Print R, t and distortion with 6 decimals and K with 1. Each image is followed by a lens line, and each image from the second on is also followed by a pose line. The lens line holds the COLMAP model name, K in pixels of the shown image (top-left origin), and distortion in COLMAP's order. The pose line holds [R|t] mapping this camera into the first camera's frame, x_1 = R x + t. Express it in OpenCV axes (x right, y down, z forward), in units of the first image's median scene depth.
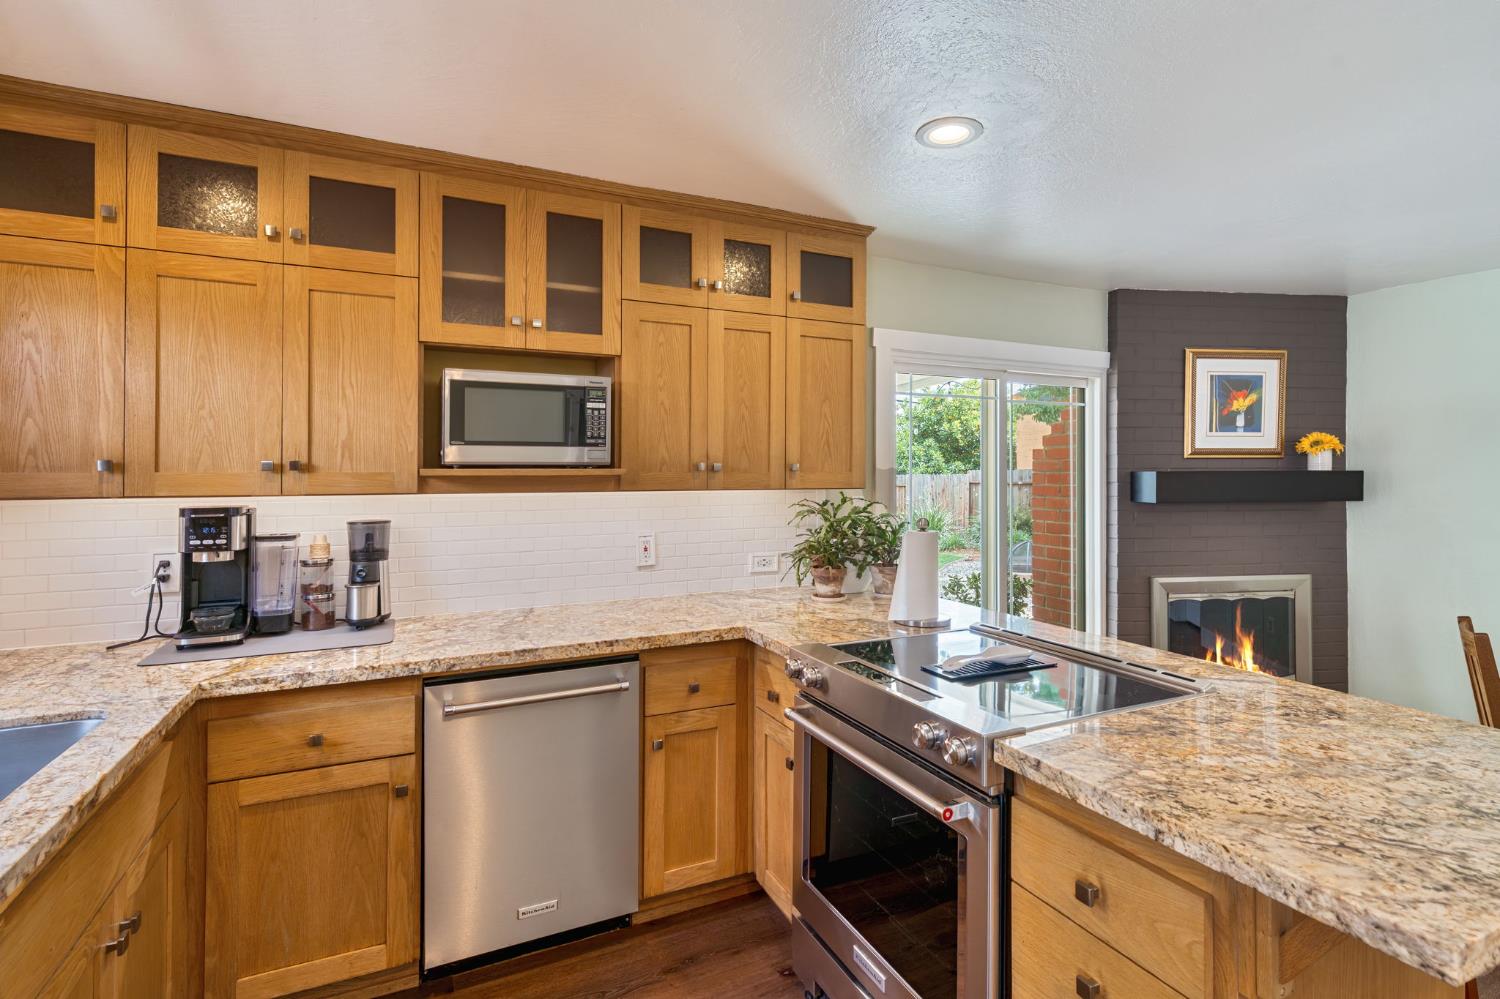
lens RADIAL K [[711.7, 0, 747.4], [0, 711.7, 474.3], [0, 0, 1]] dist [-0.000241, 0.000014]
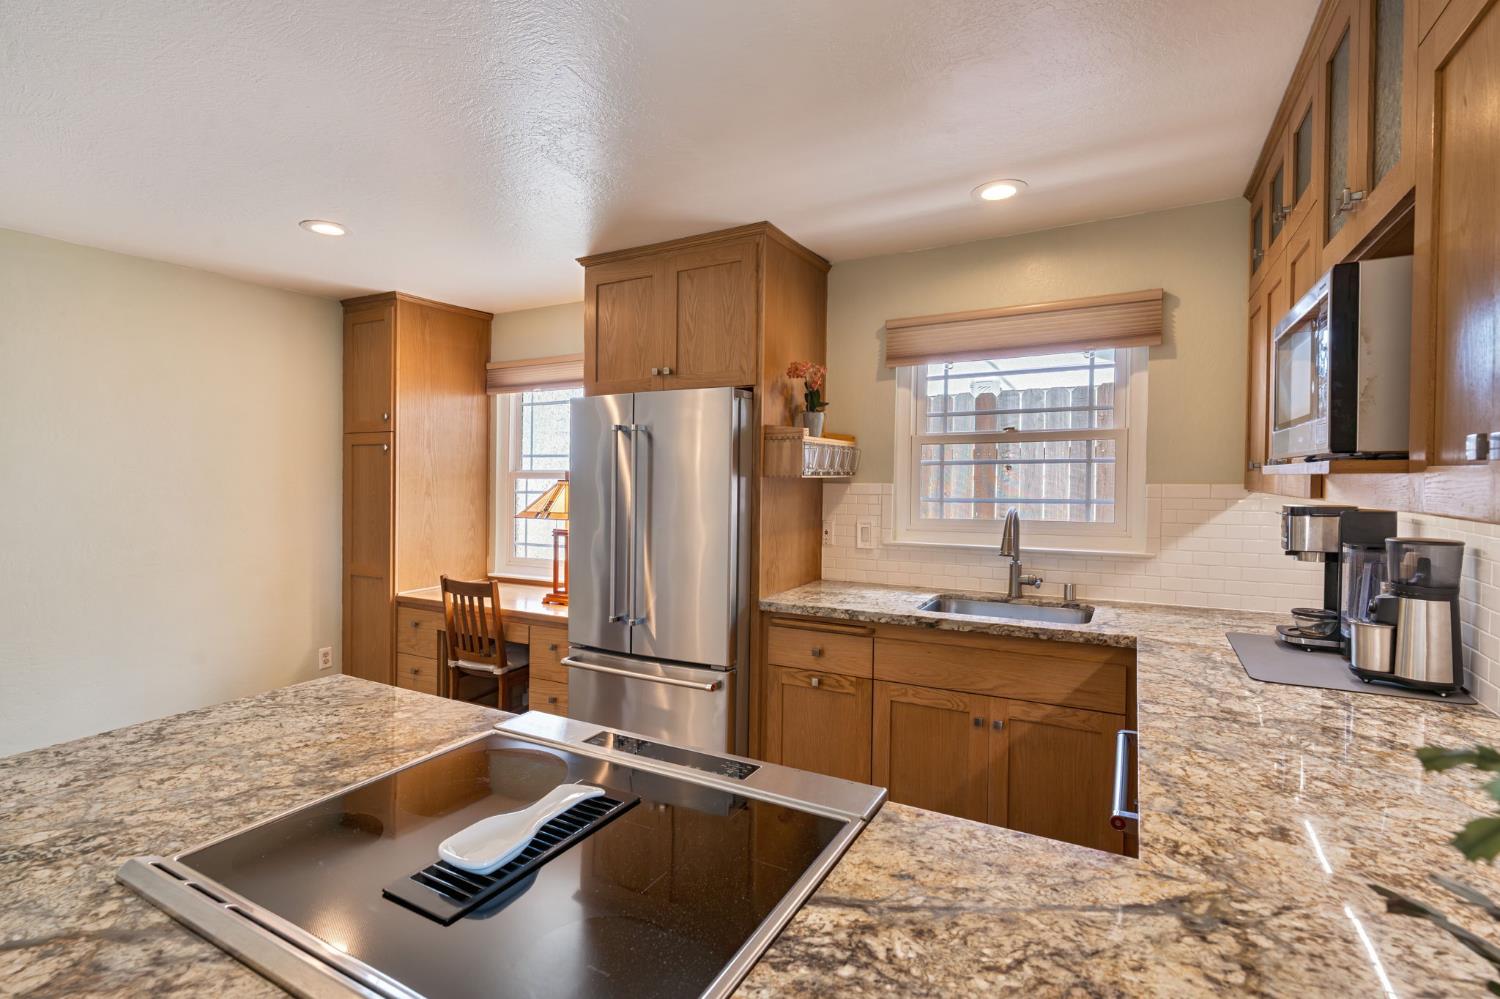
lens RADIAL K [[711.7, 0, 744.0], [0, 711.7, 483.4], [0, 0, 1]] dist [-0.000241, 0.000014]
pose [[-0.811835, 0.011302, -0.583777, 0.396094], [0.006779, 0.999928, 0.009932, -0.000206], [0.583847, 0.004105, -0.811853, 1.167915]]
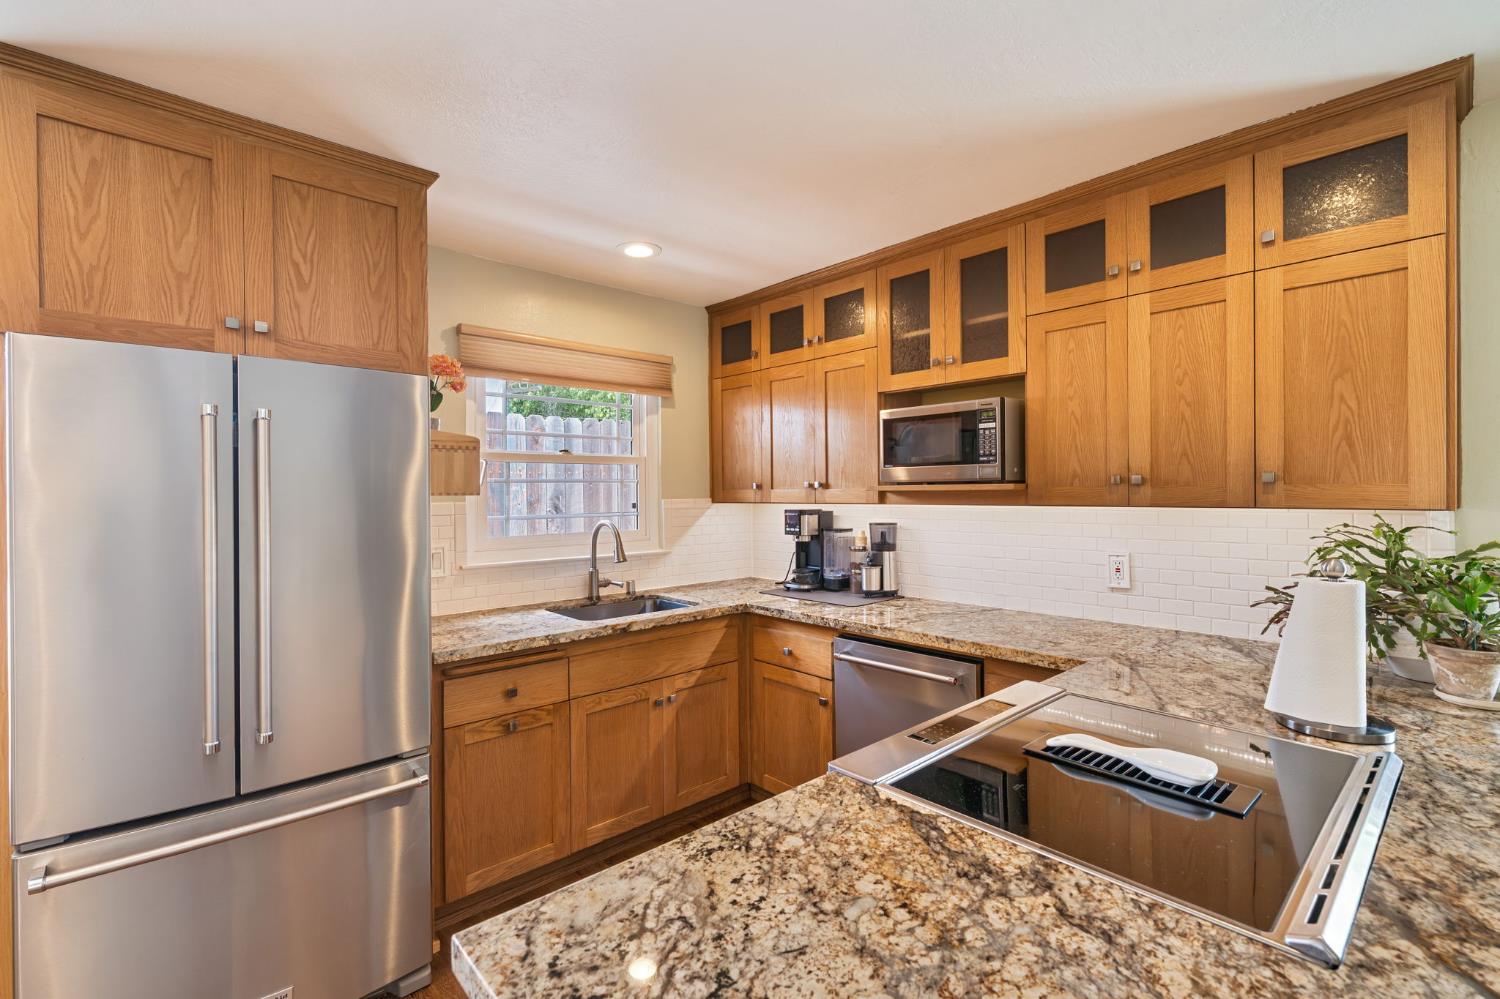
lens RADIAL K [[669.9, 0, 749.9], [0, 669.9, 497.2], [0, 0, 1]] dist [-0.000194, 0.000029]
pose [[0.300857, 0.008838, -0.953628, 0.646863], [0.008313, 0.999895, 0.011889, -0.002950], [0.953633, -0.011505, 0.300752, 0.348956]]
